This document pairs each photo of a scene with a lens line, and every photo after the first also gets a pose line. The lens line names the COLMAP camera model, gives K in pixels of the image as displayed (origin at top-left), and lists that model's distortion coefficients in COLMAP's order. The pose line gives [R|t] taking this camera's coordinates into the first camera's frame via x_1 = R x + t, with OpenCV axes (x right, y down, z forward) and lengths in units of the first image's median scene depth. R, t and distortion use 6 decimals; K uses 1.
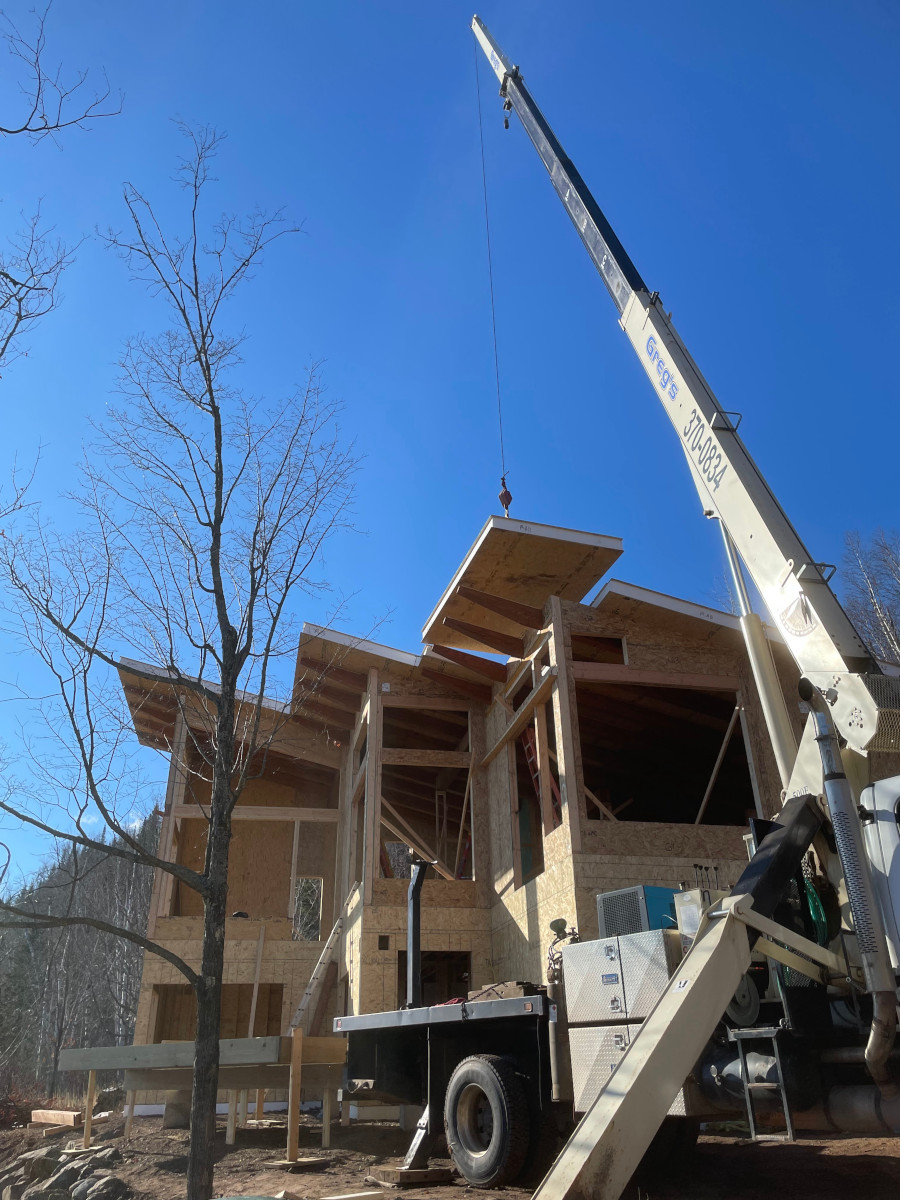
lens RADIAL K [[973.6, 0, 458.1], [0, 973.6, 600.3], [0, 0, 1]] dist [0.062372, -0.025371]
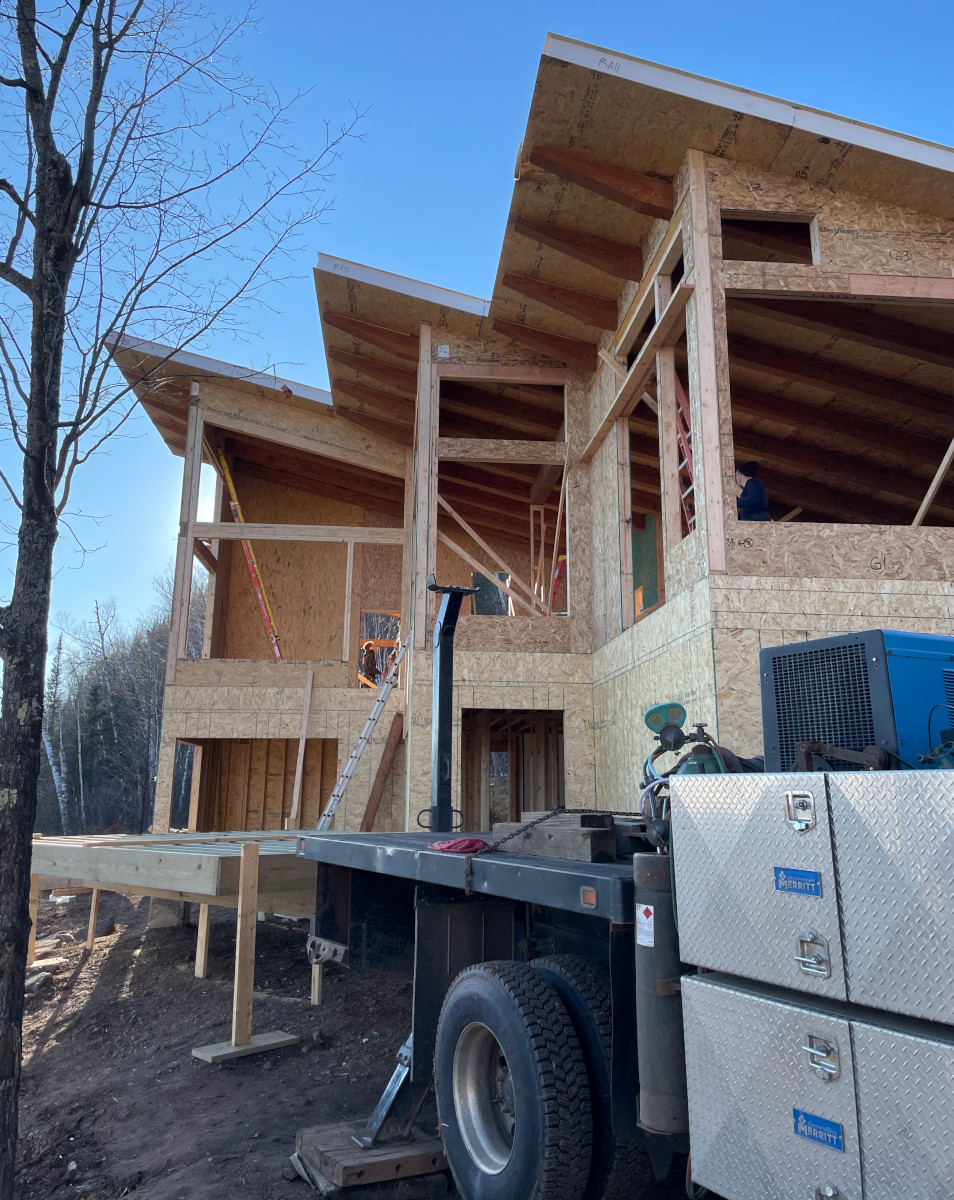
lens RADIAL K [[968.4, 0, 475.3], [0, 968.4, 596.3], [0, 0, 1]] dist [0.075683, -0.018461]
pose [[0.991706, -0.003086, -0.128493, 0.039881], [0.035864, 0.966650, 0.253578, 0.089980], [0.123425, -0.256083, 0.958743, 0.317747]]
